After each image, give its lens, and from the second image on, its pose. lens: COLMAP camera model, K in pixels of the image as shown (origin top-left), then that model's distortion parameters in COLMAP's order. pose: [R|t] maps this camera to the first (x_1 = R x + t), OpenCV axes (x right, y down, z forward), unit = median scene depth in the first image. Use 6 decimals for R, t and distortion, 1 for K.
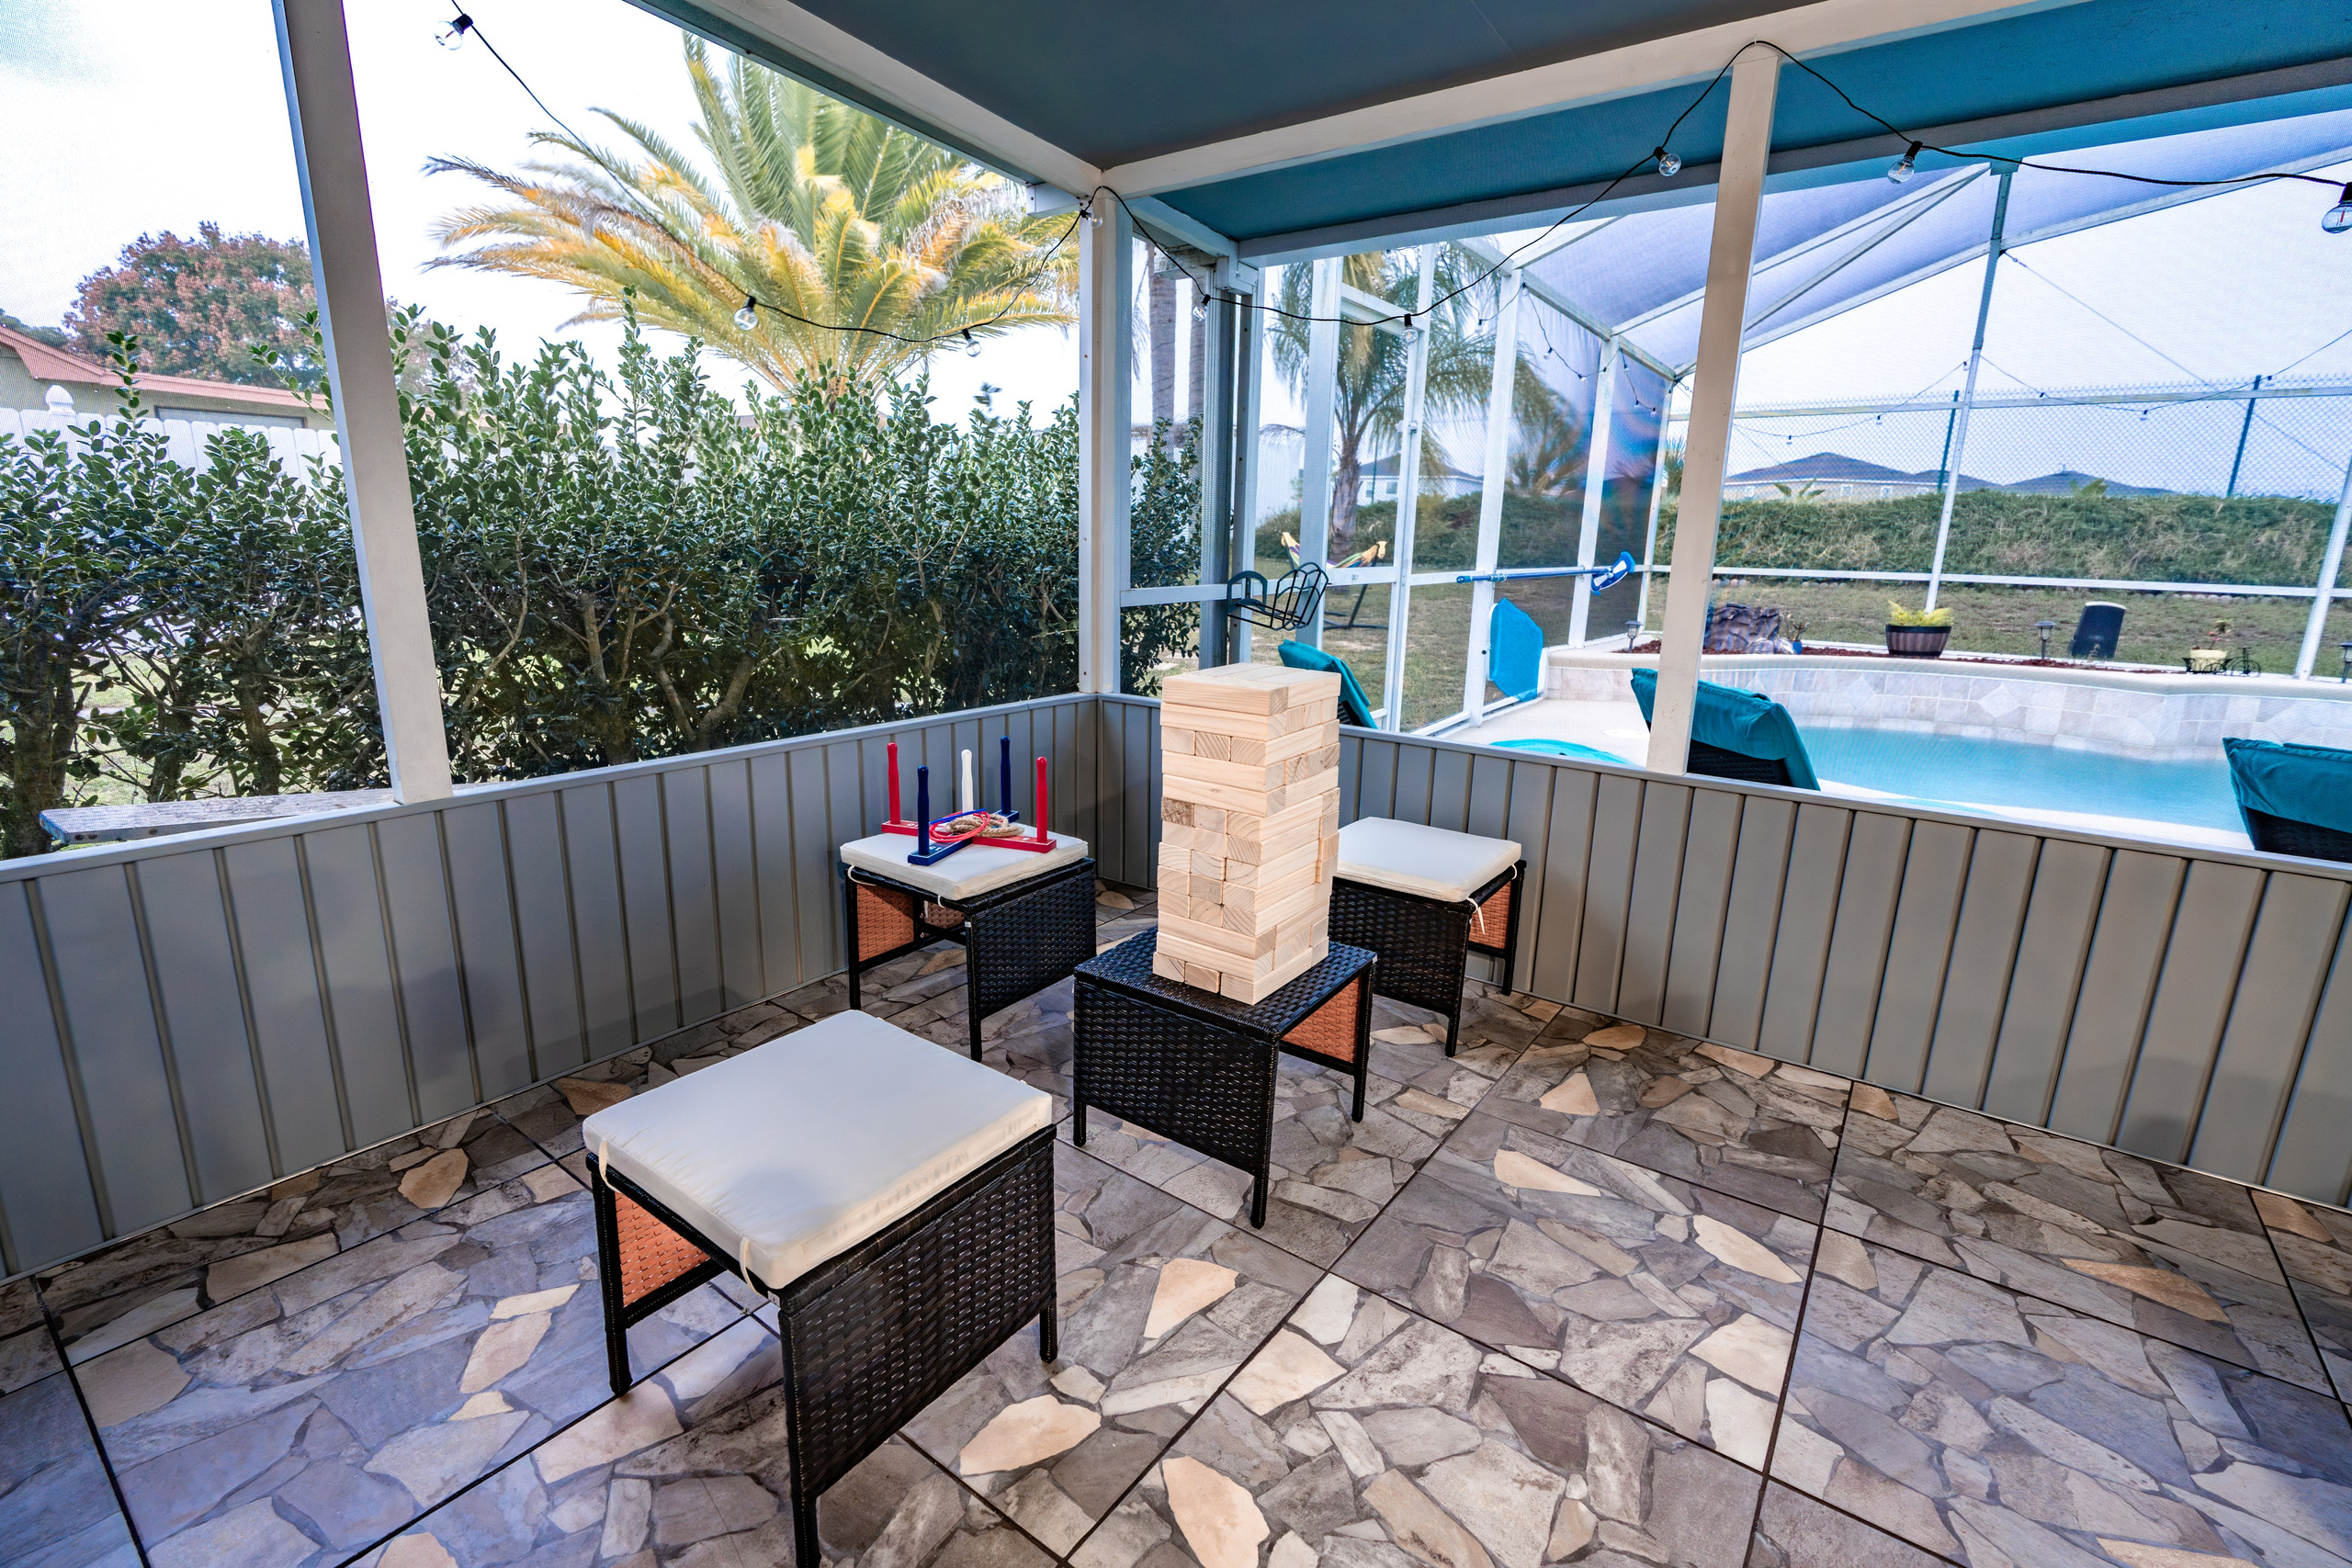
lens RADIAL K [[1036.1, 0, 1169.2], [0, 1036.1, 784.7], [0, 0, 1]] dist [-0.006327, 0.000477]
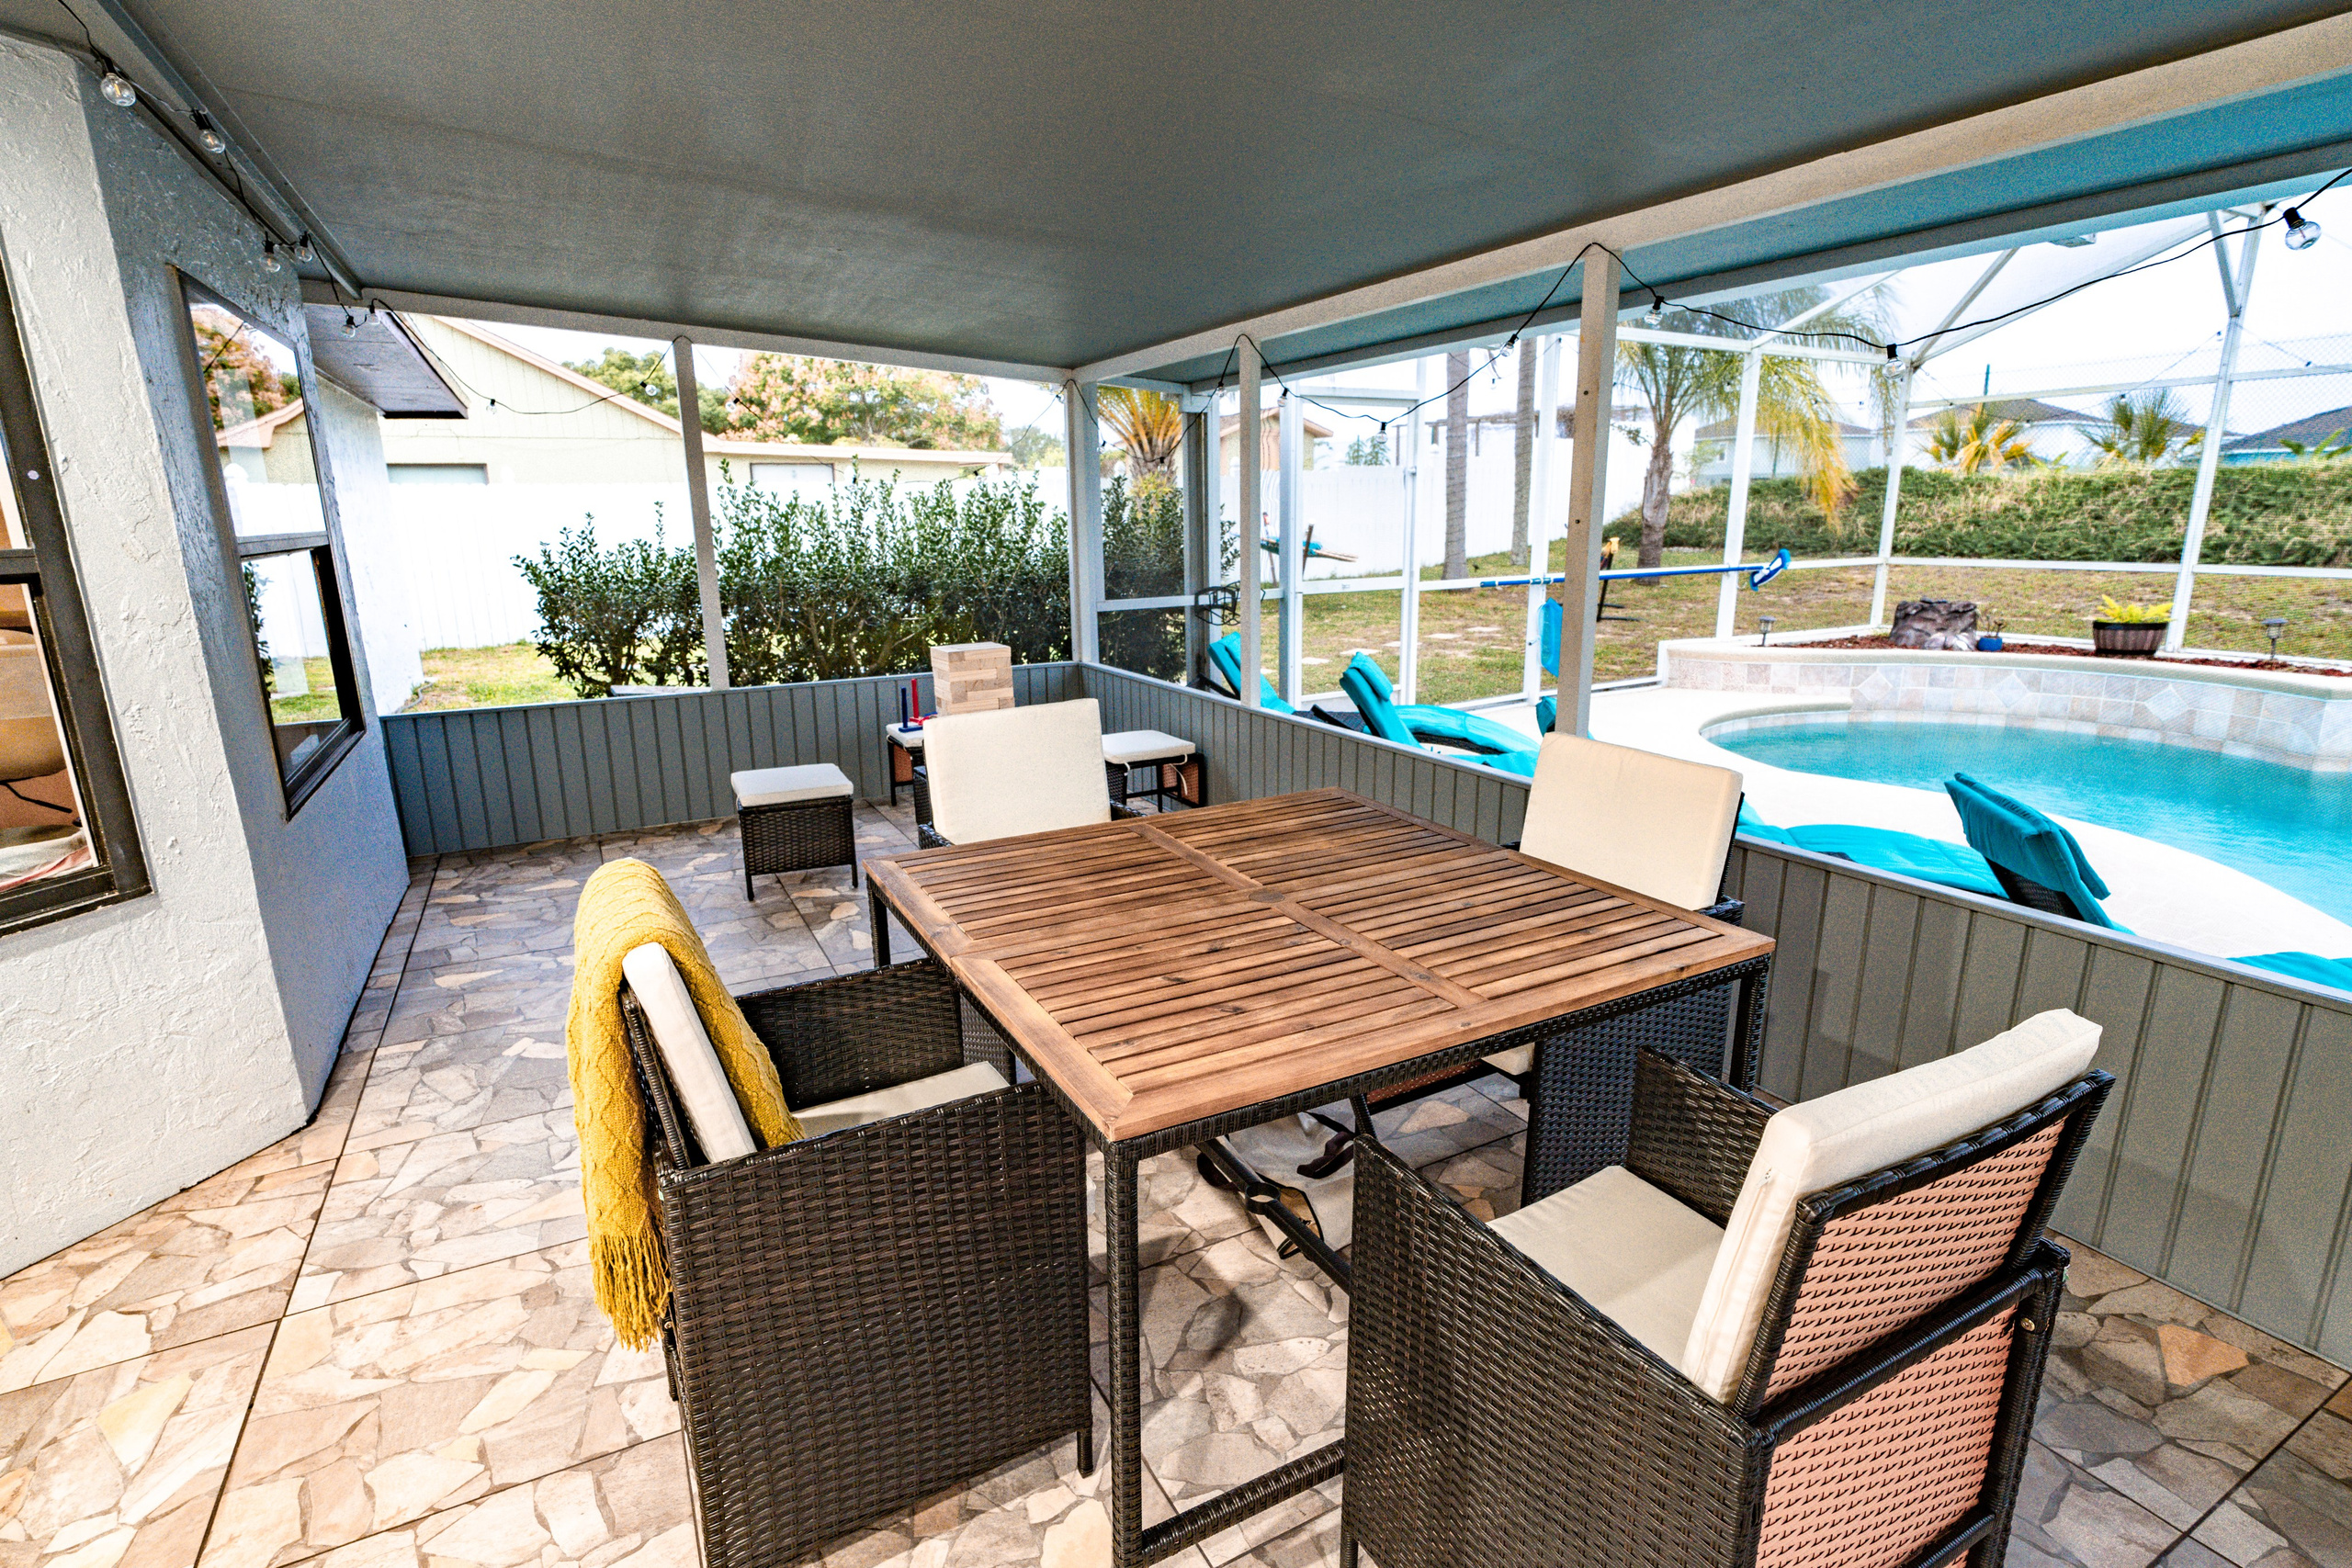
lens RADIAL K [[1110.1, 0, 1172.2], [0, 1110.1, 778.4], [0, 0, 1]] dist [-0.012056, 0.001172]
pose [[0.906811, 0.064143, -0.416628, 0.396621], [-0.065386, 0.997796, 0.011302, 0.034542], [0.416435, 0.016993, 0.909007, -0.283014]]
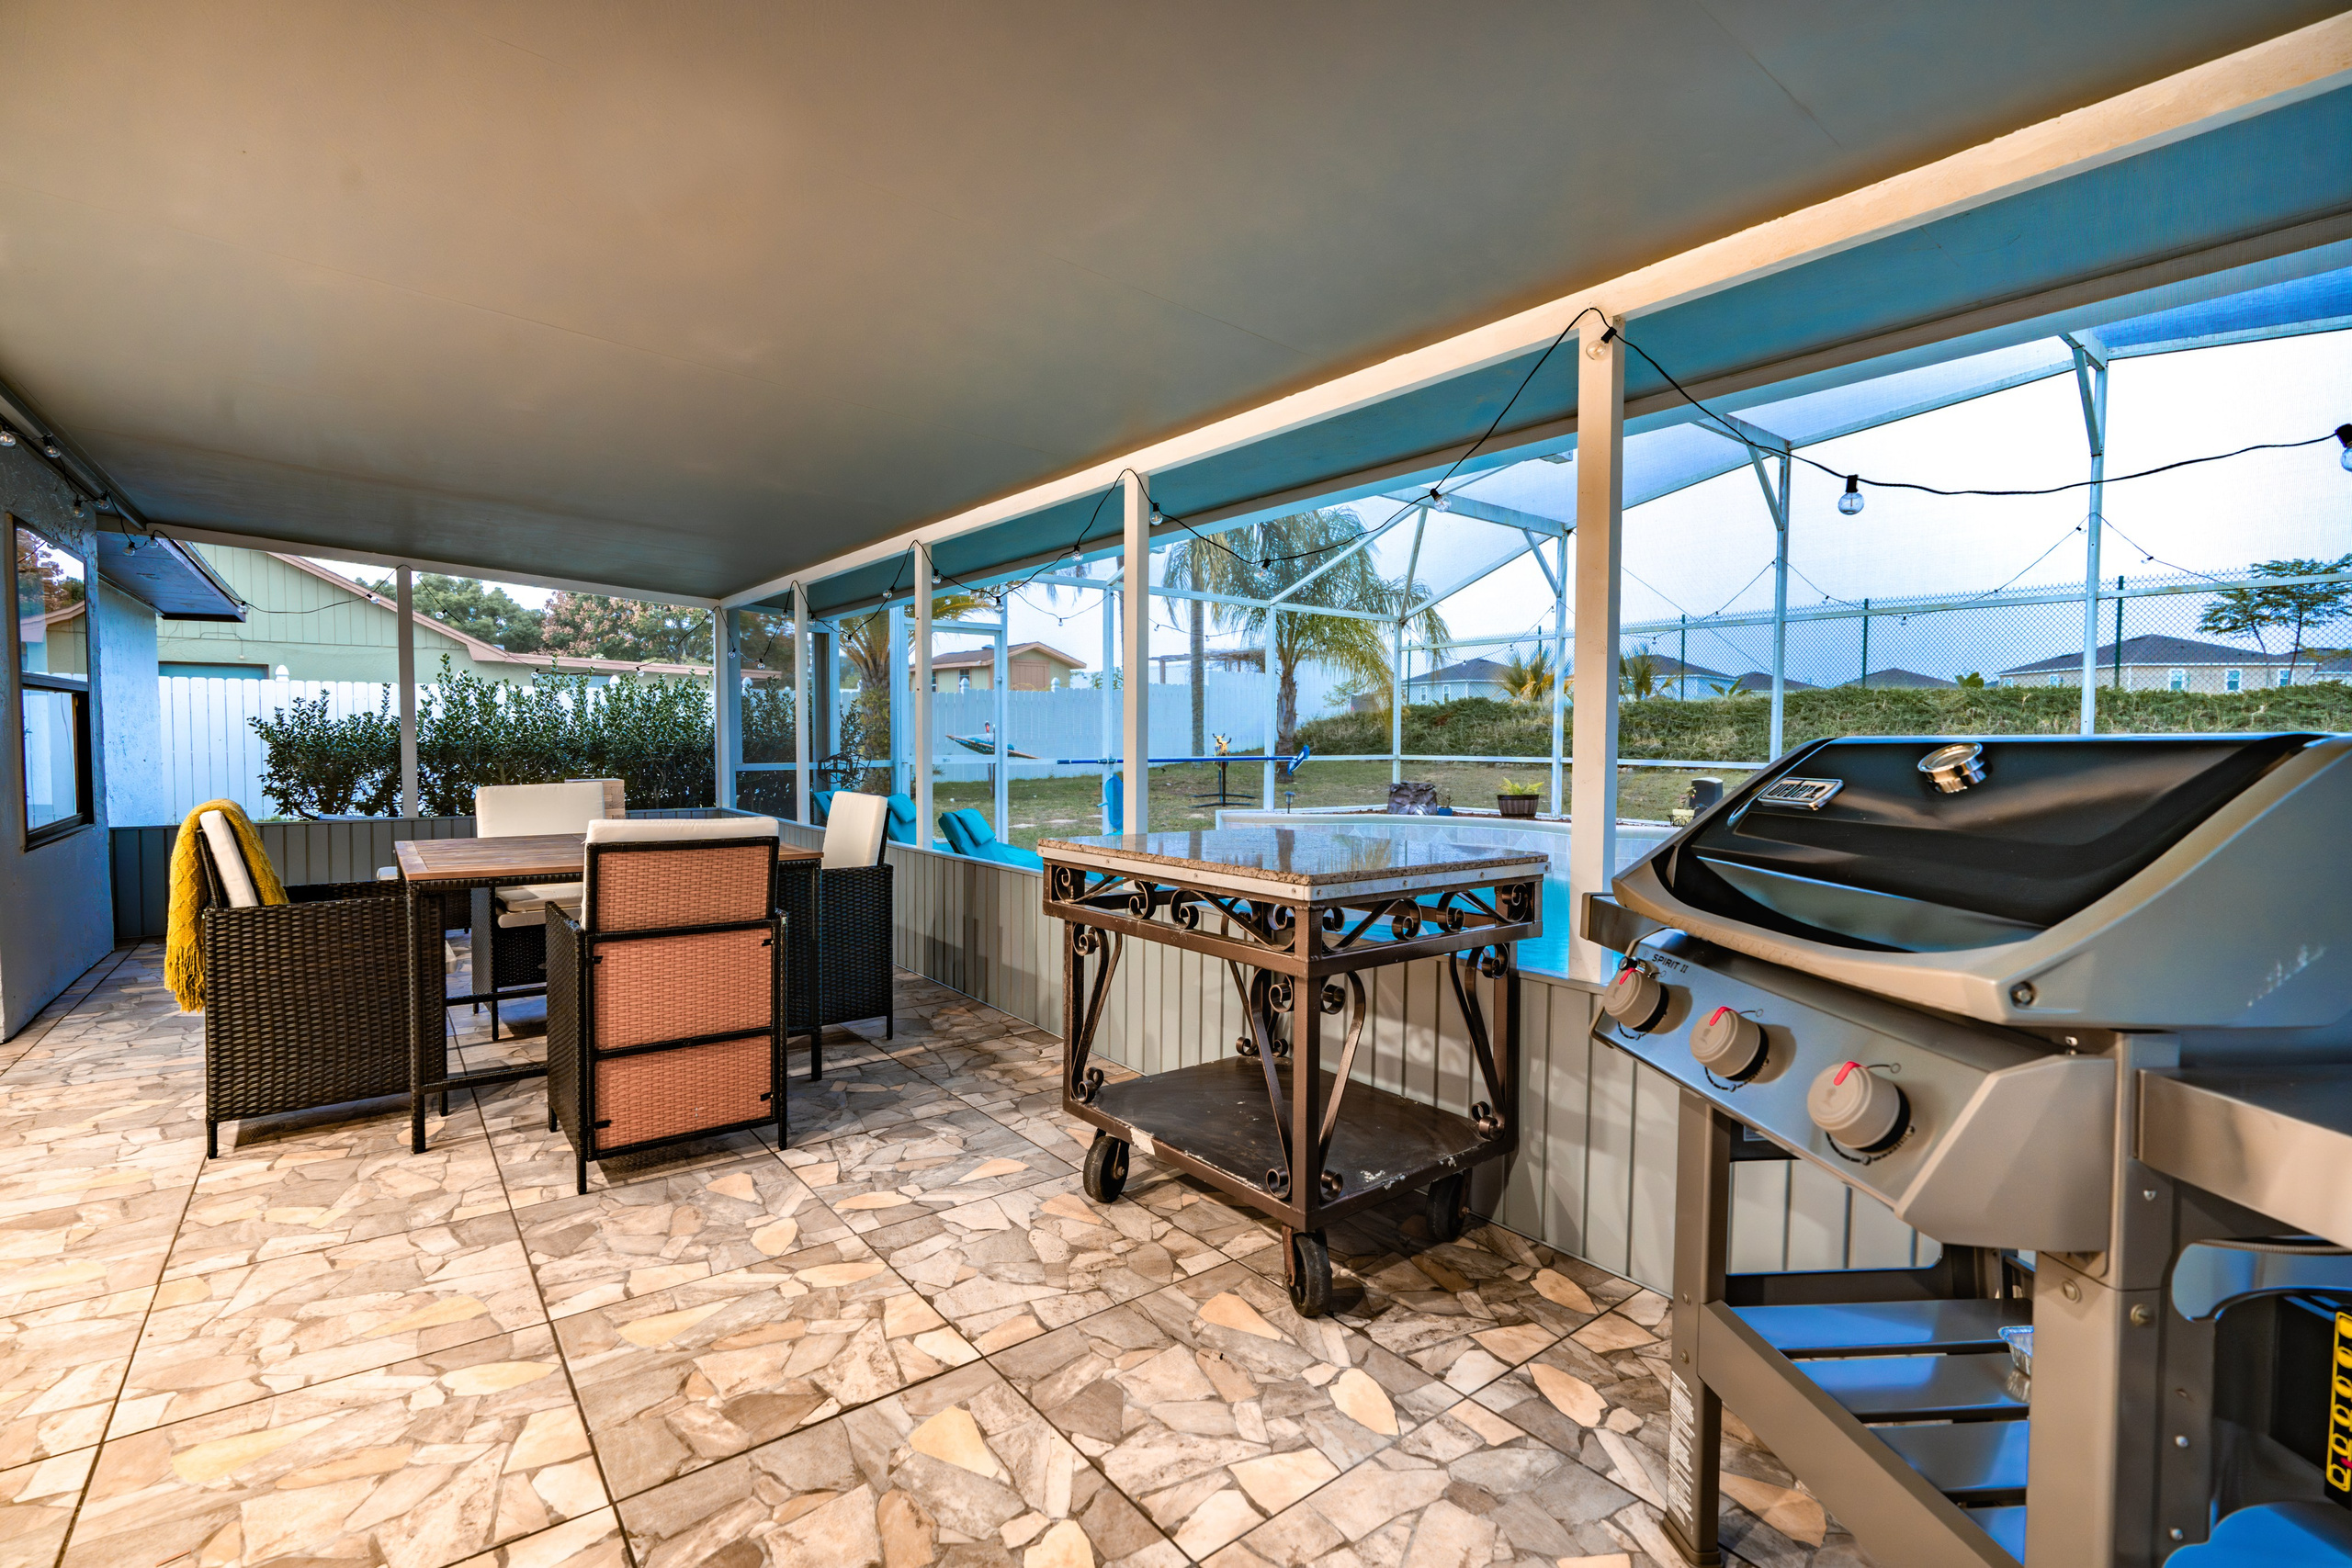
lens RADIAL K [[1036.1, 0, 1161.5], [0, 1036.1, 779.1], [0, 0, 1]] dist [-0.006327, 0.000477]
pose [[0.963497, -0.007445, -0.267614, 0.696001], [-0.045822, 0.980276, -0.192245, 0.115373], [0.263767, 0.197491, 0.944153, -0.431376]]
